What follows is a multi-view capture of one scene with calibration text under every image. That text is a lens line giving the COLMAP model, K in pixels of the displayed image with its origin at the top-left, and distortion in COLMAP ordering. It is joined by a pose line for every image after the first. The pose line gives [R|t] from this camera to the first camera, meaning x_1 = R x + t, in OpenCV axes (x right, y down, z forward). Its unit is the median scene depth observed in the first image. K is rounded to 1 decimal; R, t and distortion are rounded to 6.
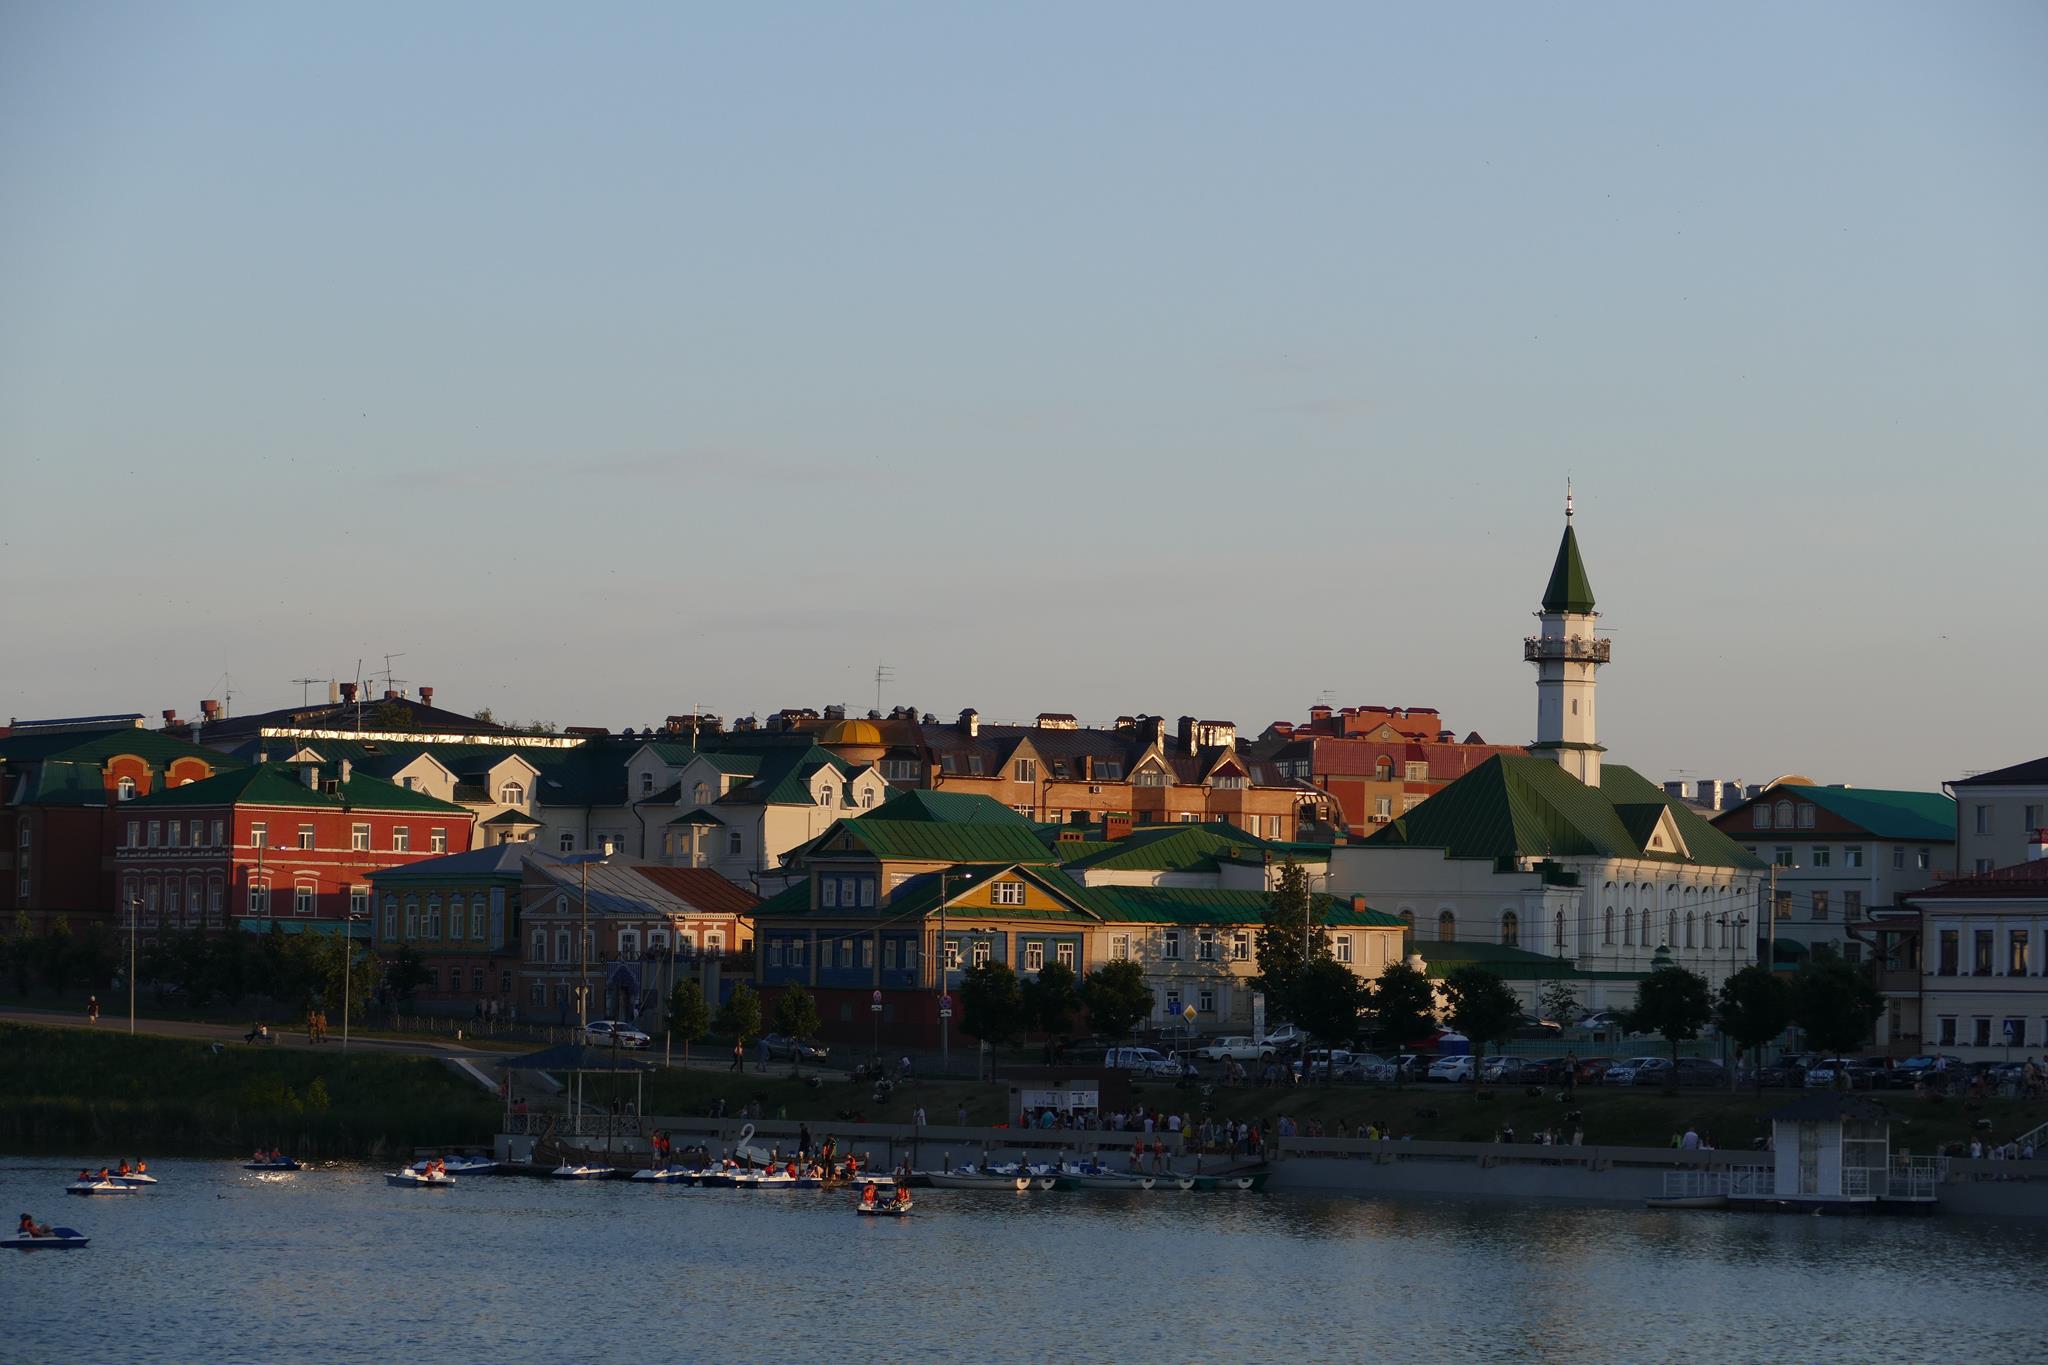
lens RADIAL K [[7034.7, 0, 1025.0], [0, 7034.7, 681.4], [0, 0, 1]] dist [0.286693, 0.000000]
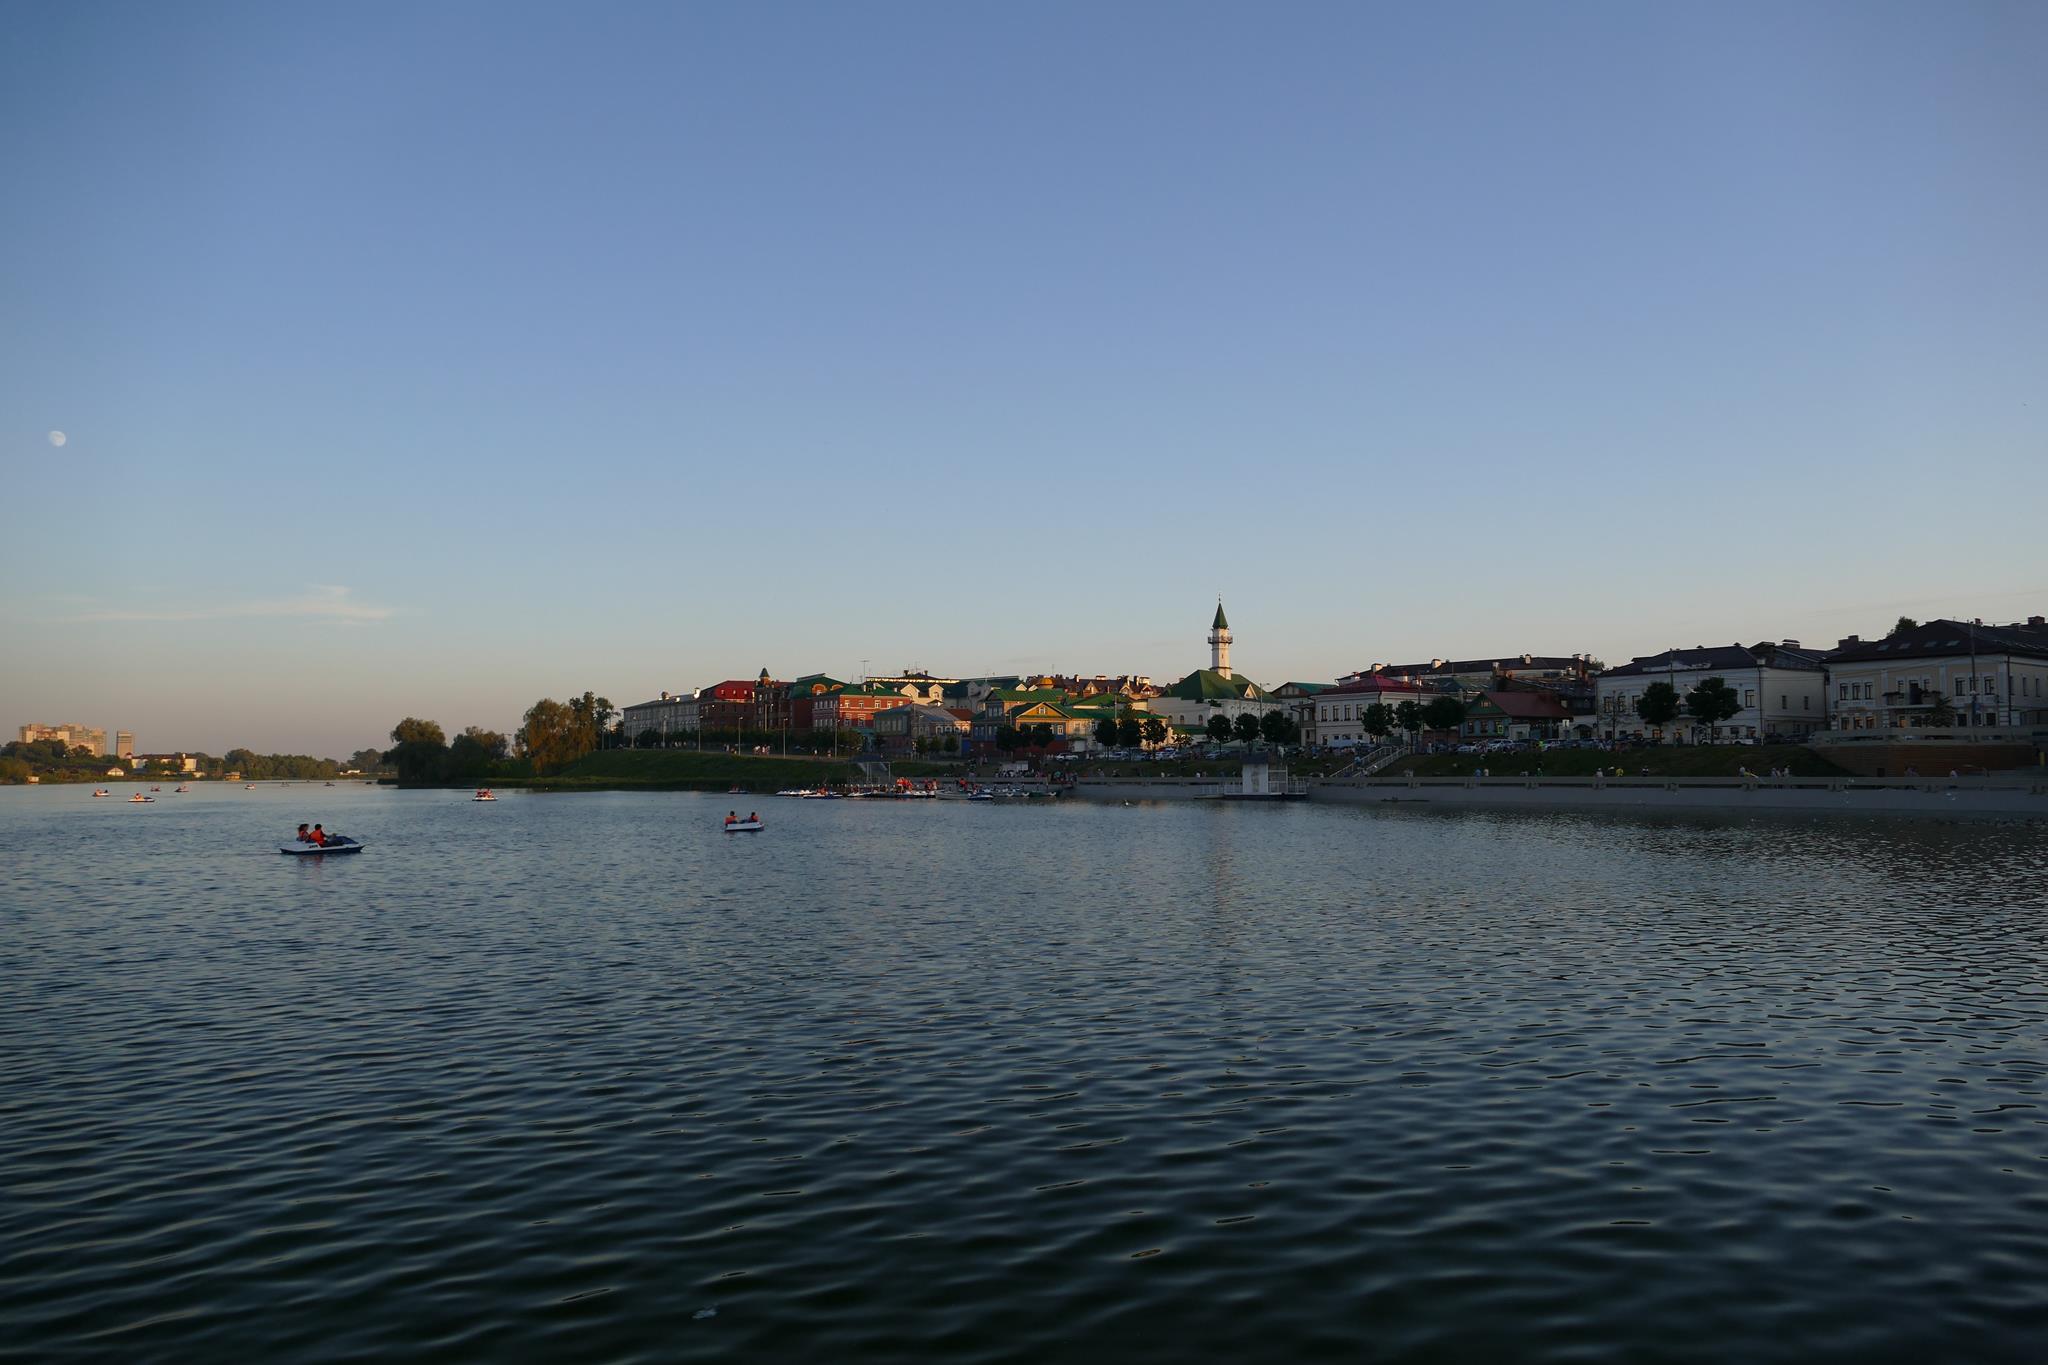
lens RADIAL K [[1474.6, 0, 1021.7], [0, 1474.6, 688.5], [0, 0, 1]] dist [0.005518, 0.007498]
pose [[0.995306, -0.024913, -0.093517, 0.047476], [0.024173, 0.999667, -0.009046, 0.023082], [0.093711, 0.006743, 0.995577, 0.281428]]
